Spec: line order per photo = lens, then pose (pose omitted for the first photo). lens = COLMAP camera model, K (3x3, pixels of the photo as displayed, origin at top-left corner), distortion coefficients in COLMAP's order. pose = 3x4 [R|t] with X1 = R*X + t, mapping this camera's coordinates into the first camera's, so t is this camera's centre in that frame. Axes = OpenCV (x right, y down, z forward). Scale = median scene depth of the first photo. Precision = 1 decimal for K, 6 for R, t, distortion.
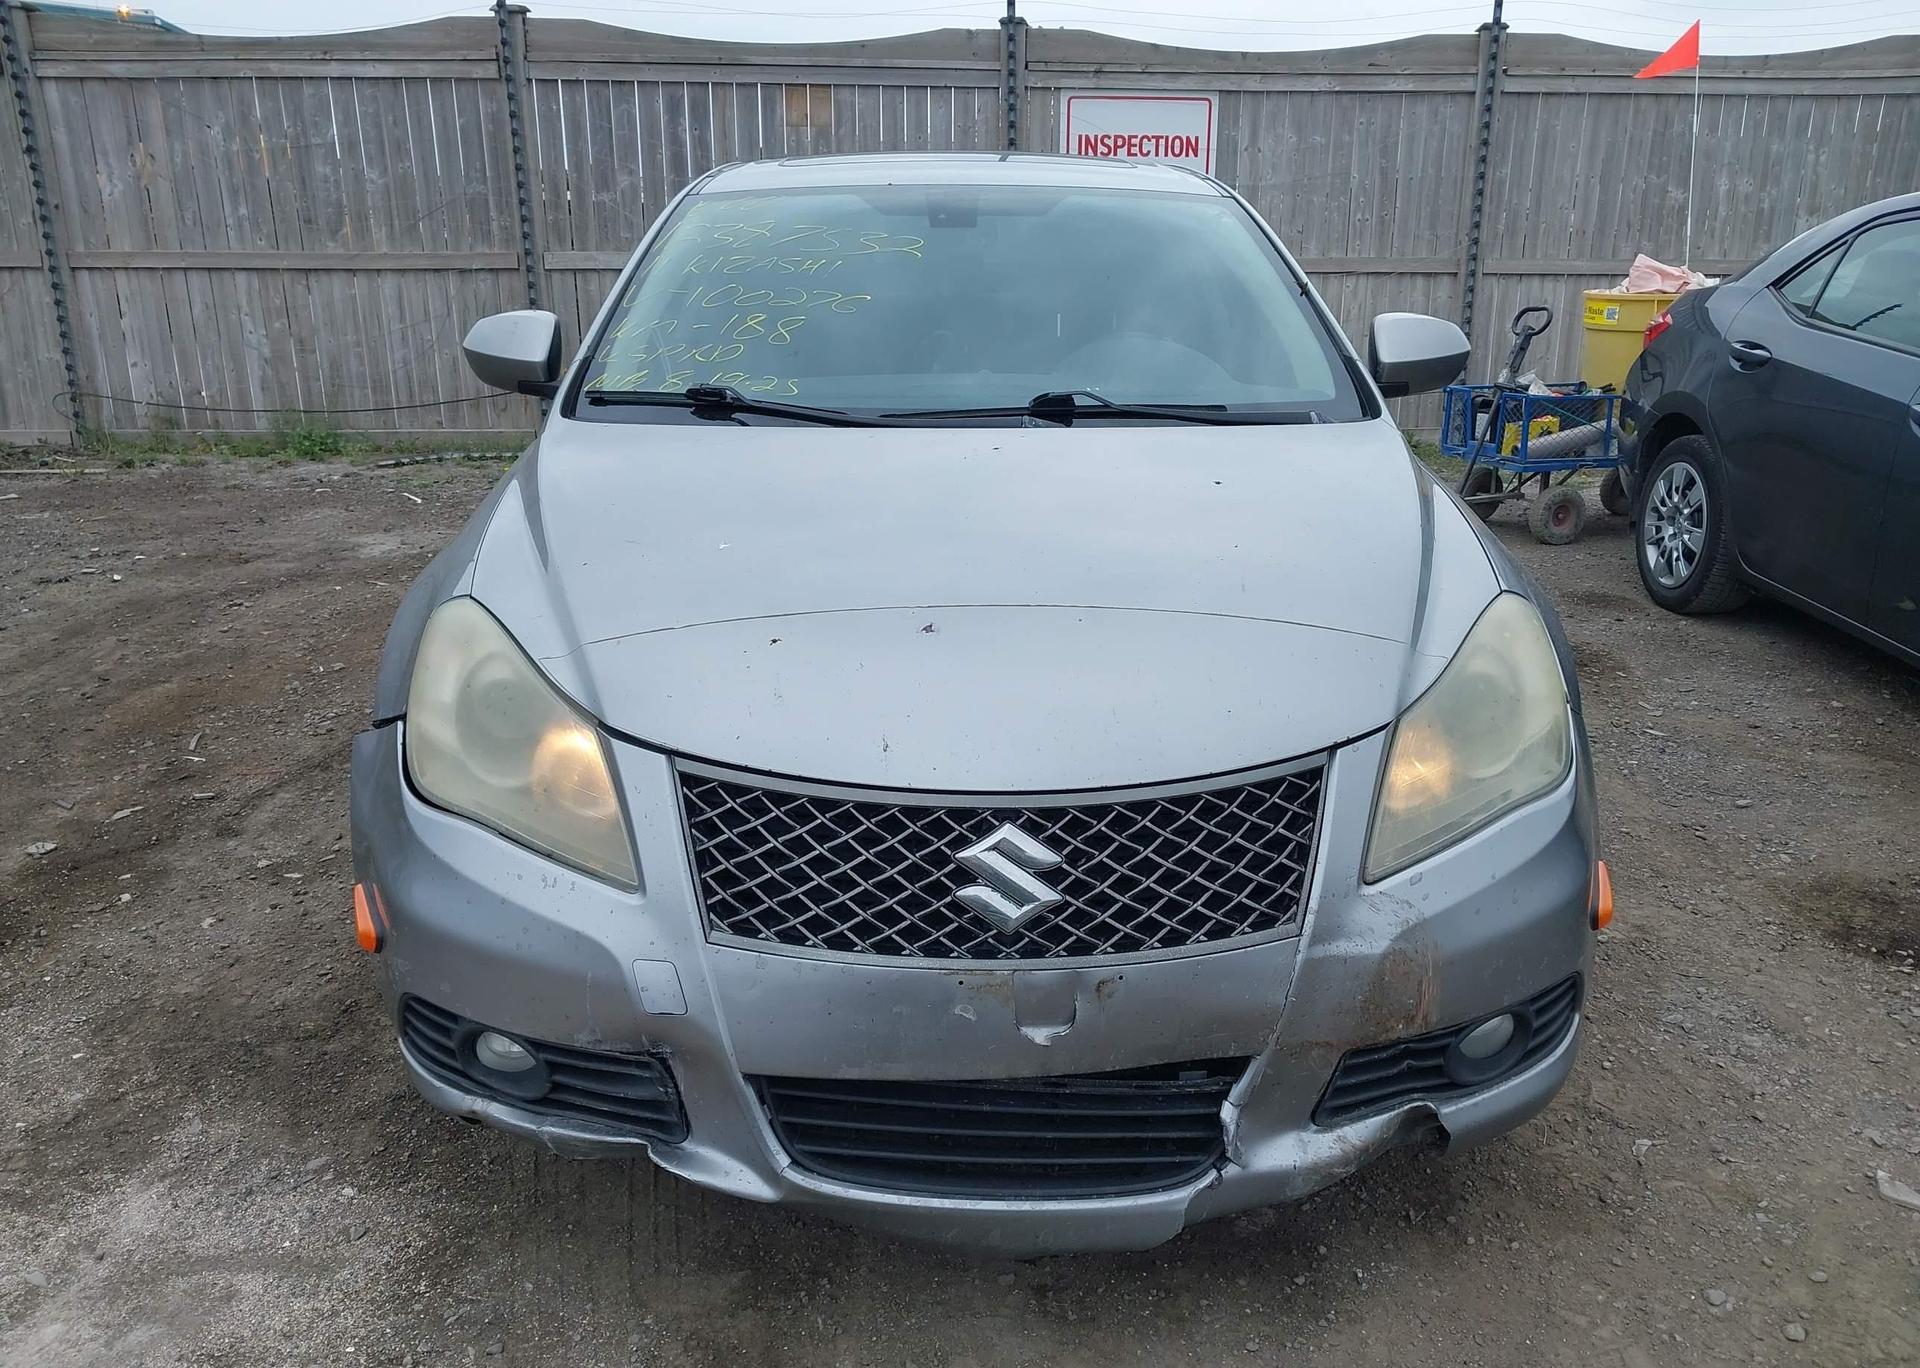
lens RADIAL K [[1524.0, 0, 966.1], [0, 1524.0, 693.5], [0, 0, 1]] dist [0.017133, -0.019532]
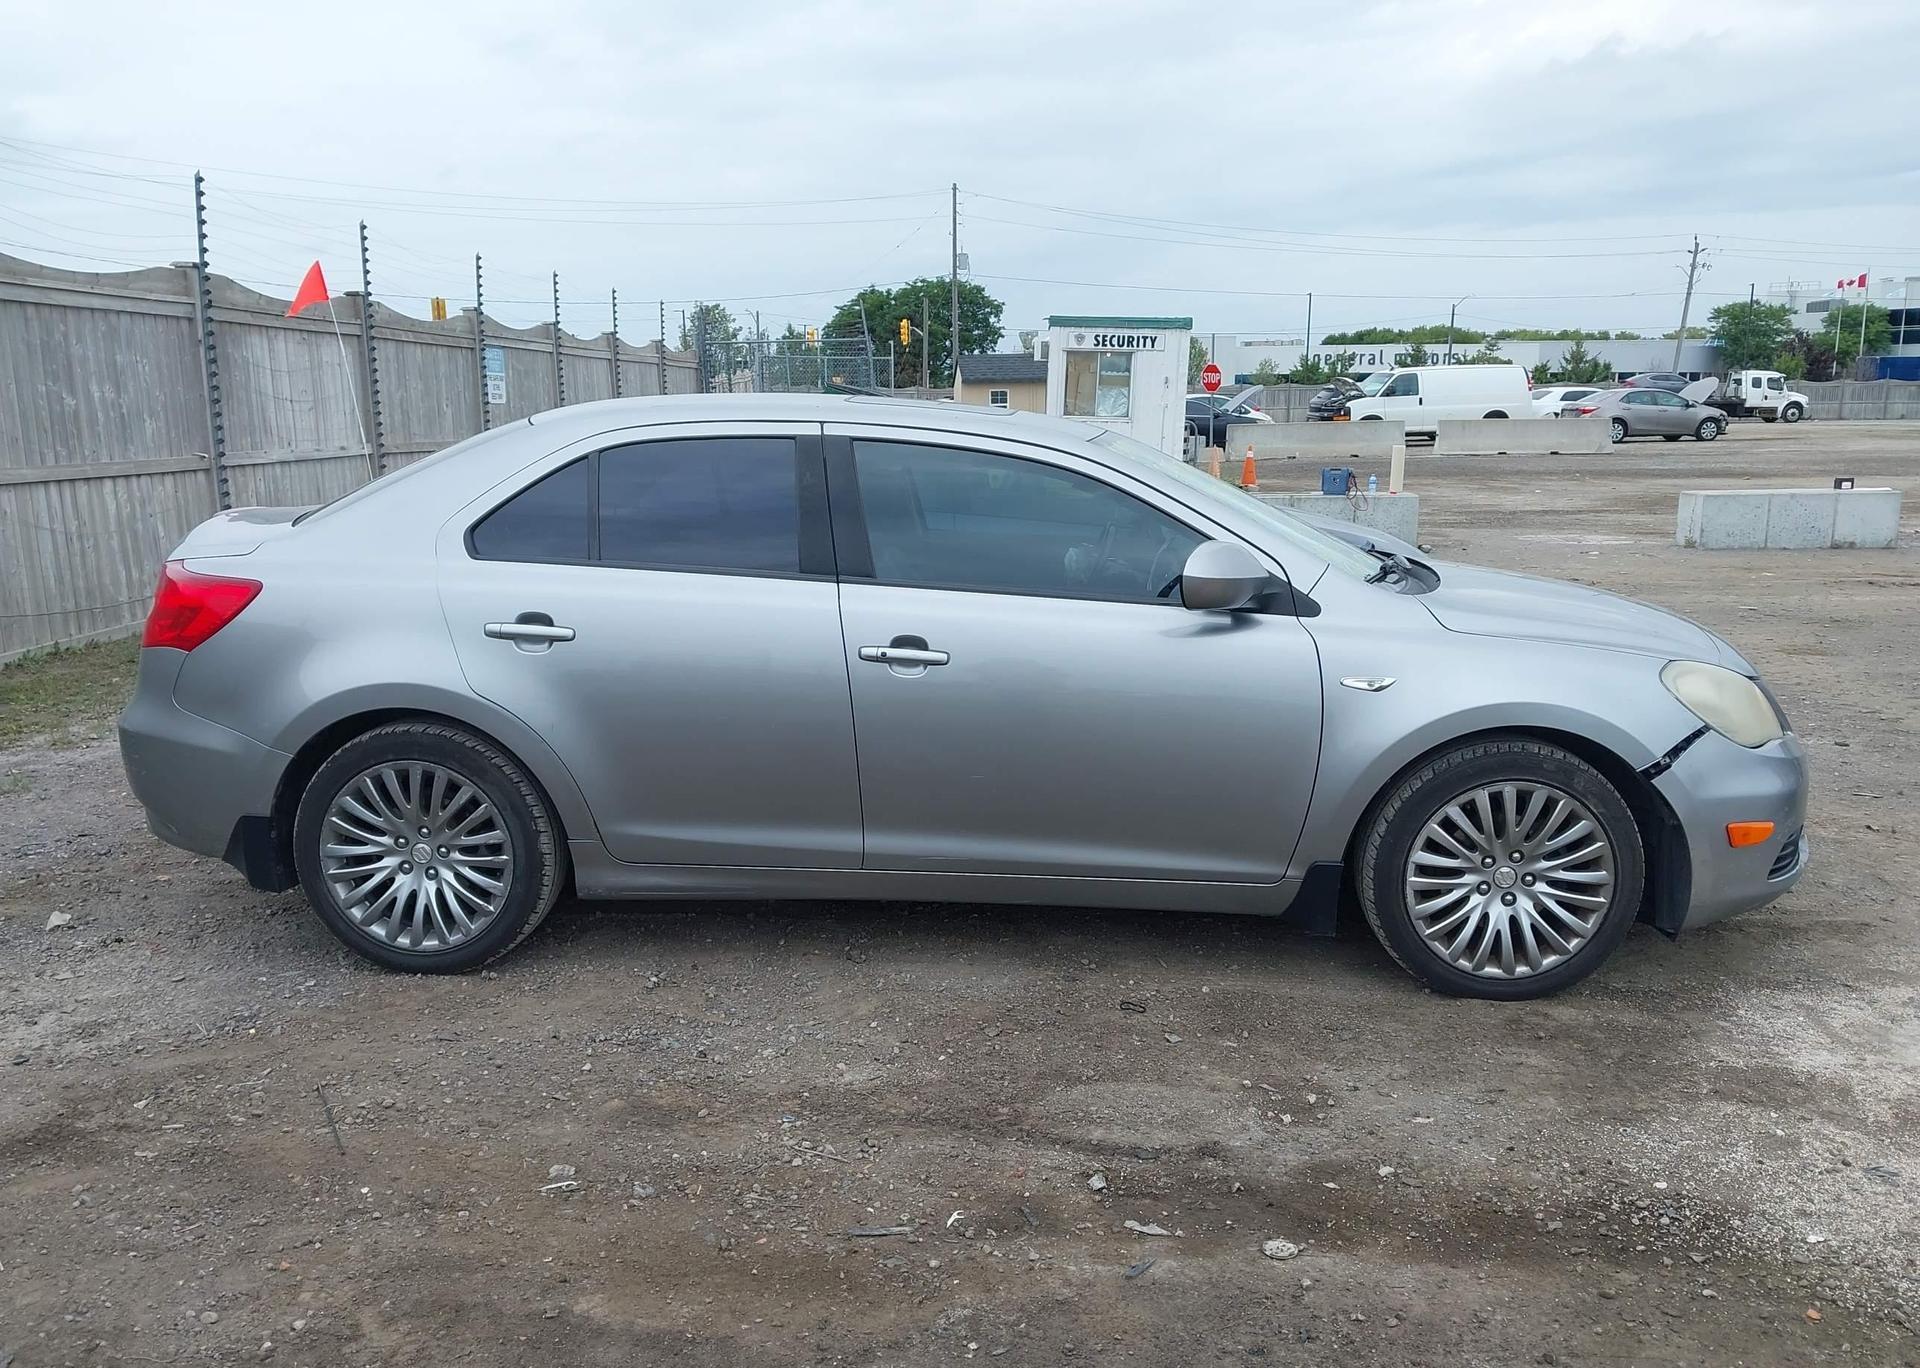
lens RADIAL K [[1524.0, 0, 972.2], [0, 1524.0, 694.7], [0, 0, 1]] dist [0.017133, -0.019532]
pose [[0.081964, -0.191725, 0.978020, -0.525989], [0.297928, 0.941163, 0.159532, -0.136275], [-0.951063, 0.278303, 0.134262, 0.376362]]
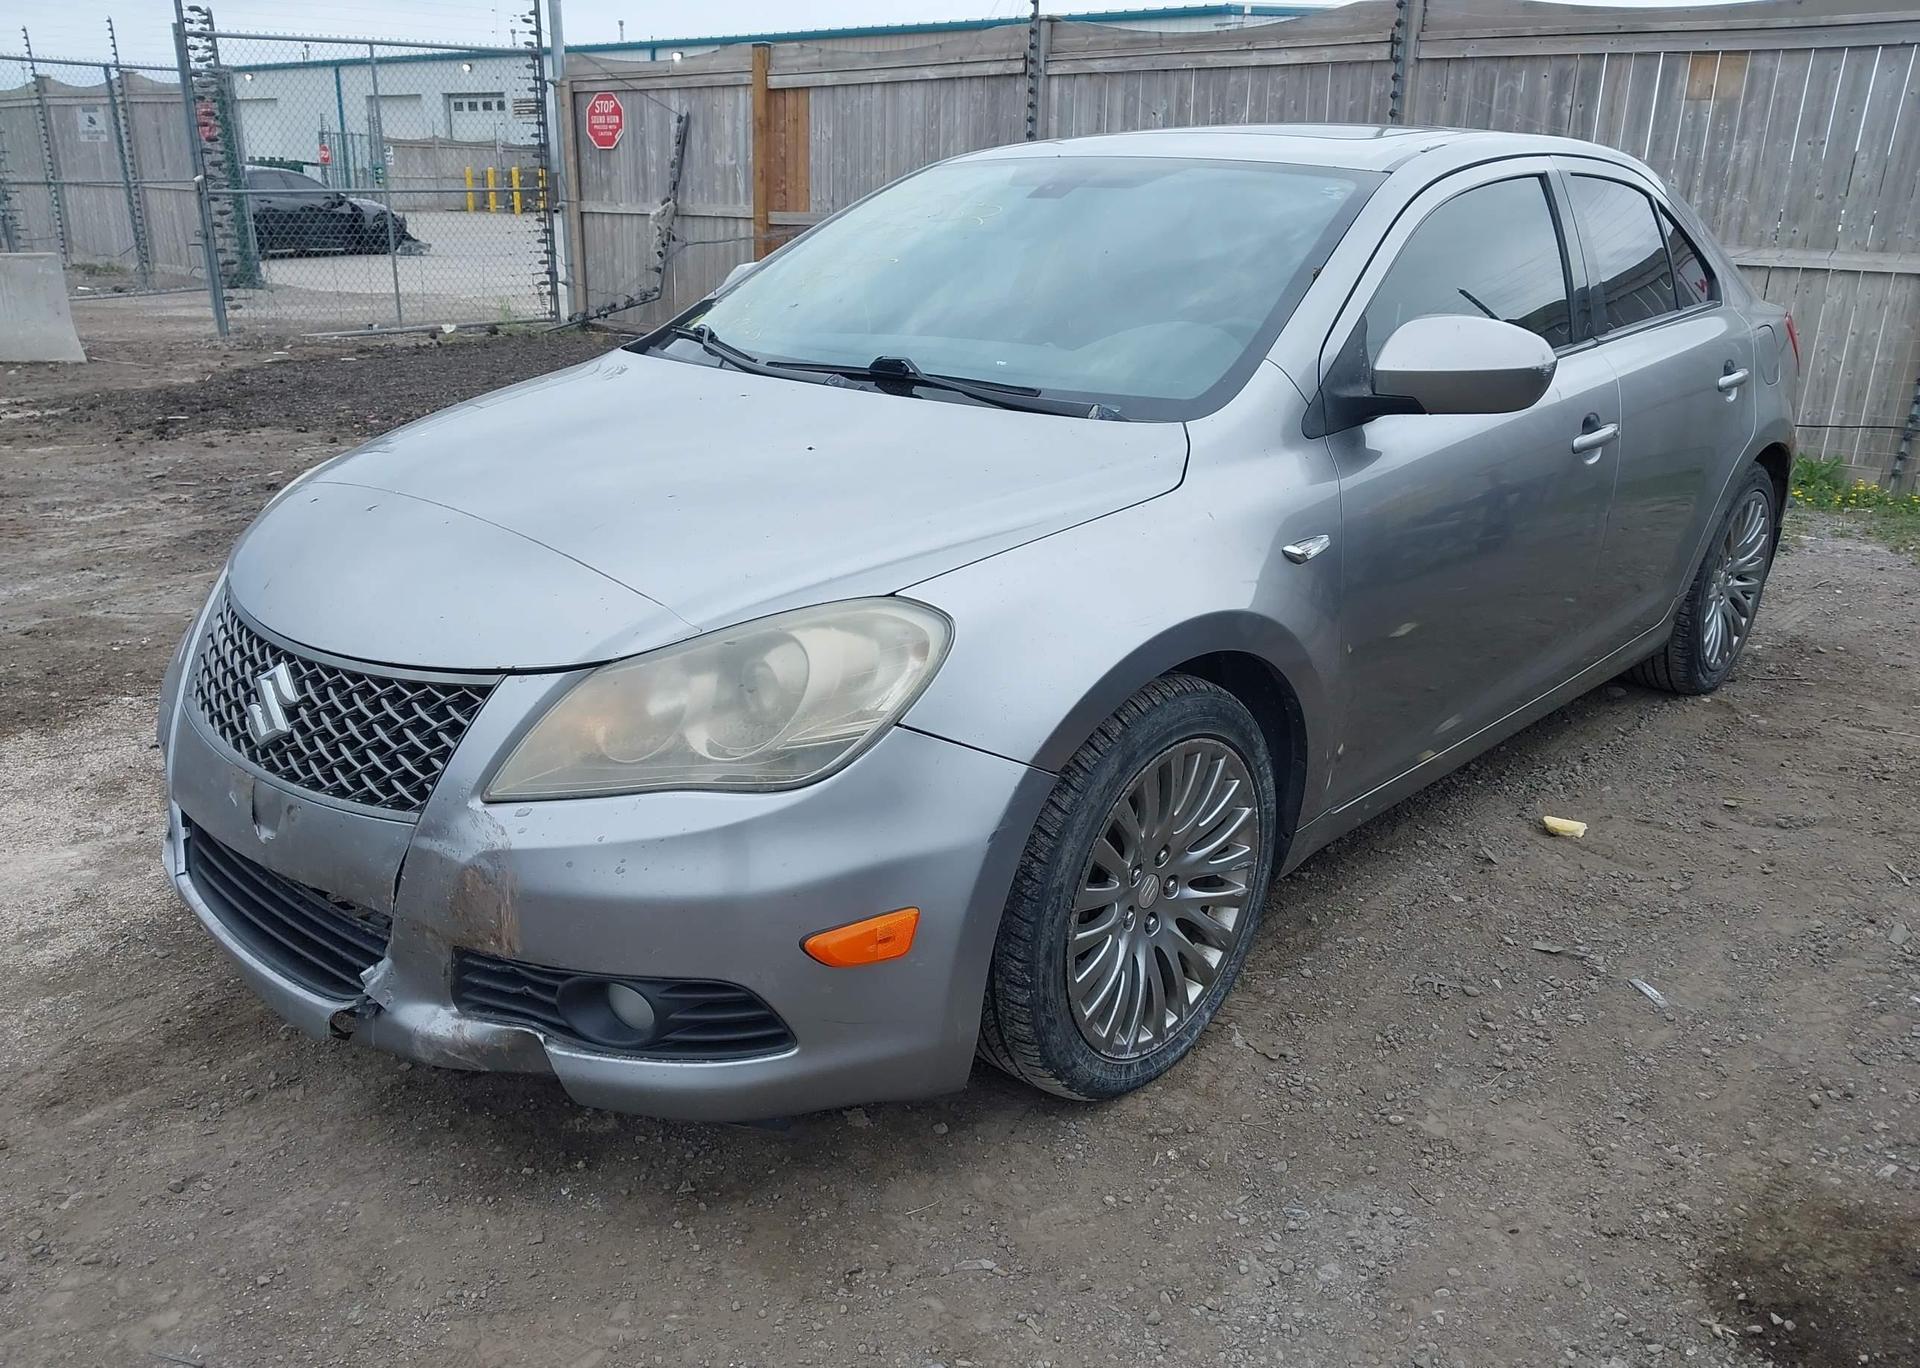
lens RADIAL K [[1524.0, 0, 970.7], [0, 1524.0, 700.8], [0, 0, 1]] dist [0.017133, -0.019532]
pose [[0.721276, 0.232674, -0.652398, 0.248160], [-0.224129, 0.969618, 0.098017, -0.026300], [0.655383, 0.075524, 0.751511, 0.085114]]
